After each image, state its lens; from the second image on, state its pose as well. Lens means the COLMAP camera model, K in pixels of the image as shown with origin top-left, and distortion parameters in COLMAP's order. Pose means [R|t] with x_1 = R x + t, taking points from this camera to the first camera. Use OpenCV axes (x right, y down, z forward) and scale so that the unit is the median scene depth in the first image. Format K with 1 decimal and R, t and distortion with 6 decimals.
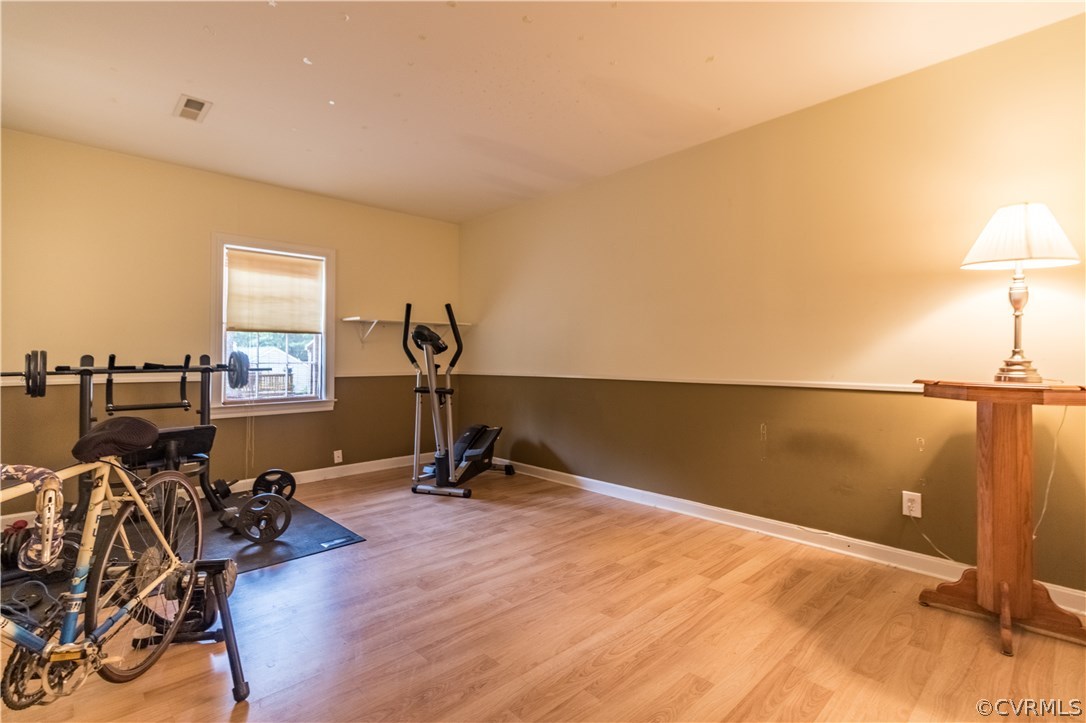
lens RADIAL K [[514.9, 0, 534.5], [0, 514.9, 359.2], [0, 0, 1]] dist [0.001207, -0.000110]
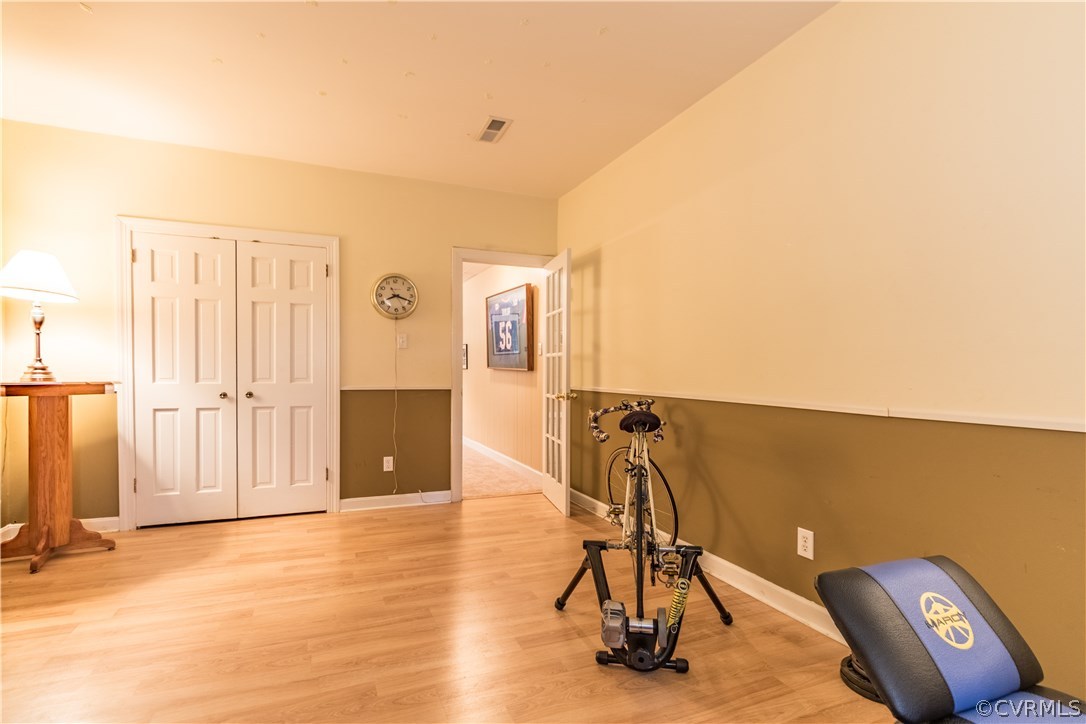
lens RADIAL K [[514.9, 0, 541.7], [0, 514.9, 366.0], [0, 0, 1]] dist [0.001207, -0.000110]
pose [[-0.943120, 0.001574, 0.332449, -0.796596], [0.001092, 0.999998, -0.001638, 0.006252], [-0.332451, -0.001182, -0.943120, 1.892179]]
